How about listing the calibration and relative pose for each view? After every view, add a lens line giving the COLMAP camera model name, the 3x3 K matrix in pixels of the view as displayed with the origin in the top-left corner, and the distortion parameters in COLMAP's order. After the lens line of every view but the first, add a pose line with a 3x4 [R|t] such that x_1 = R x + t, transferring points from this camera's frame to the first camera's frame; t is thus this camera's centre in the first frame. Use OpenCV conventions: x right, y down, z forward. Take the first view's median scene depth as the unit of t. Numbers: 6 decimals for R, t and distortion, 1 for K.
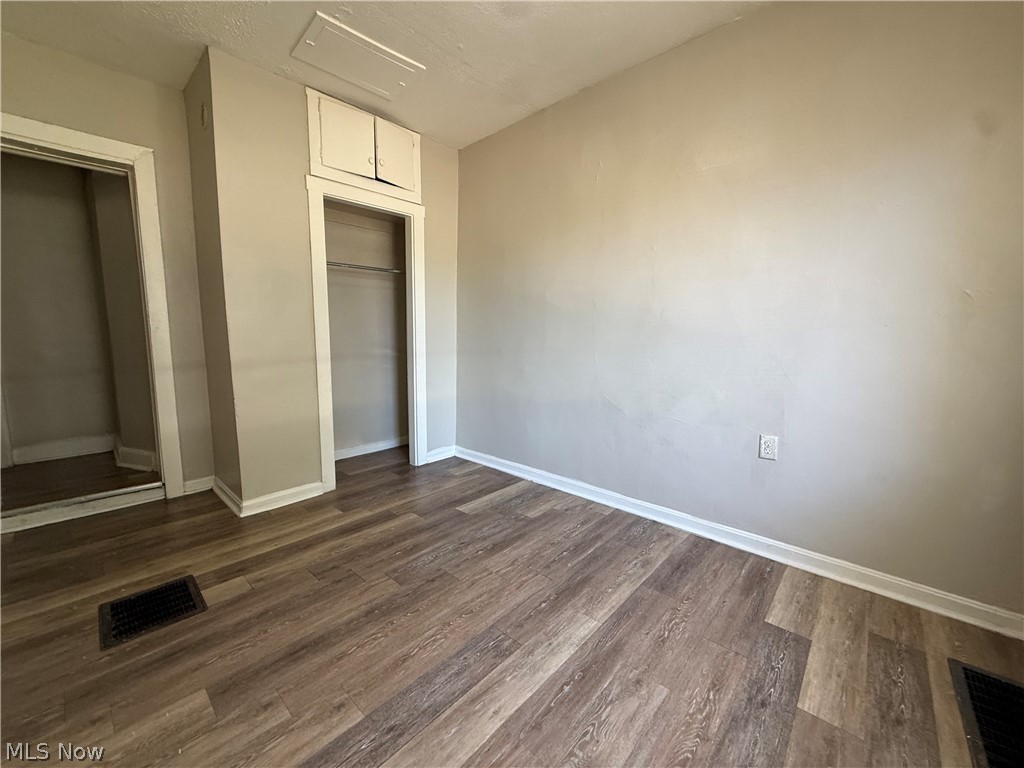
lens RADIAL K [[407.5, 0, 507.9], [0, 407.5, 382.6], [0, 0, 1]] dist [-0.000111, 0.000131]
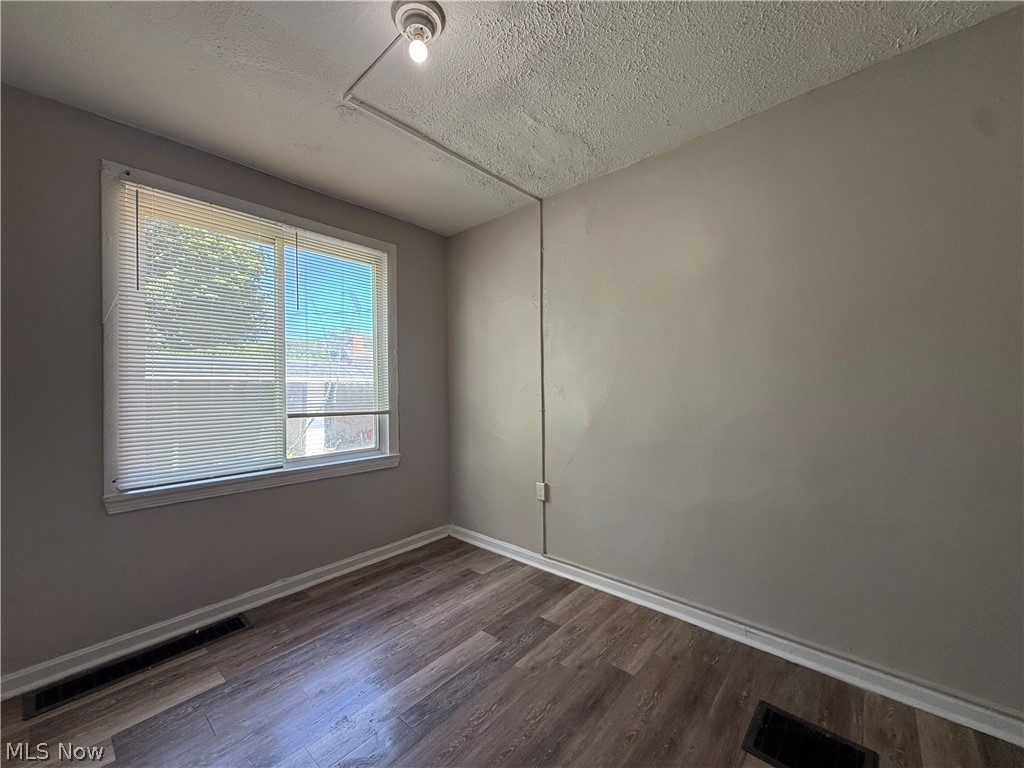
lens RADIAL K [[407.5, 0, 511.1], [0, 407.5, 385.0], [0, 0, 1]] dist [-0.000111, 0.000131]
pose [[-0.999527, 0.005810, -0.030187, -0.158361], [0.002232, 0.993104, 0.117215, -0.245401], [0.030659, 0.117092, -0.992648, 1.310001]]
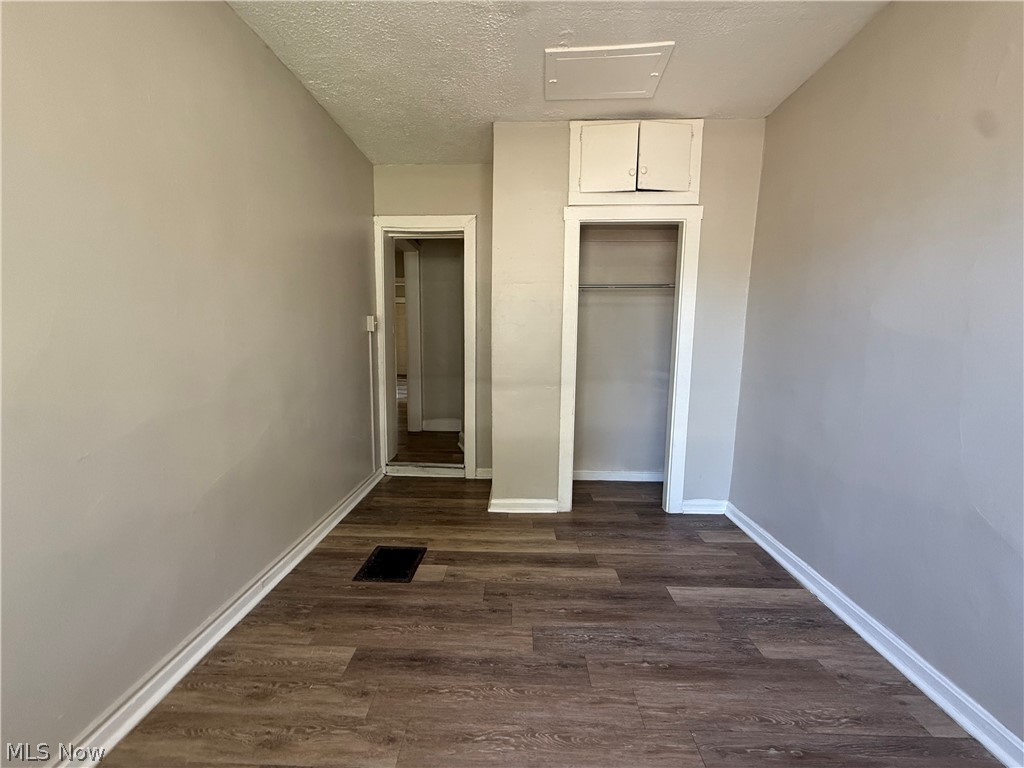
lens RADIAL K [[407.5, 0, 509.7], [0, 407.5, 382.1], [0, 0, 1]] dist [-0.000111, 0.000131]
pose [[0.658866, 0.086607, -0.747258, 0.267382], [-0.093781, 0.995058, 0.032639, -0.099470], [0.746392, 0.048574, 0.663732, 0.266124]]
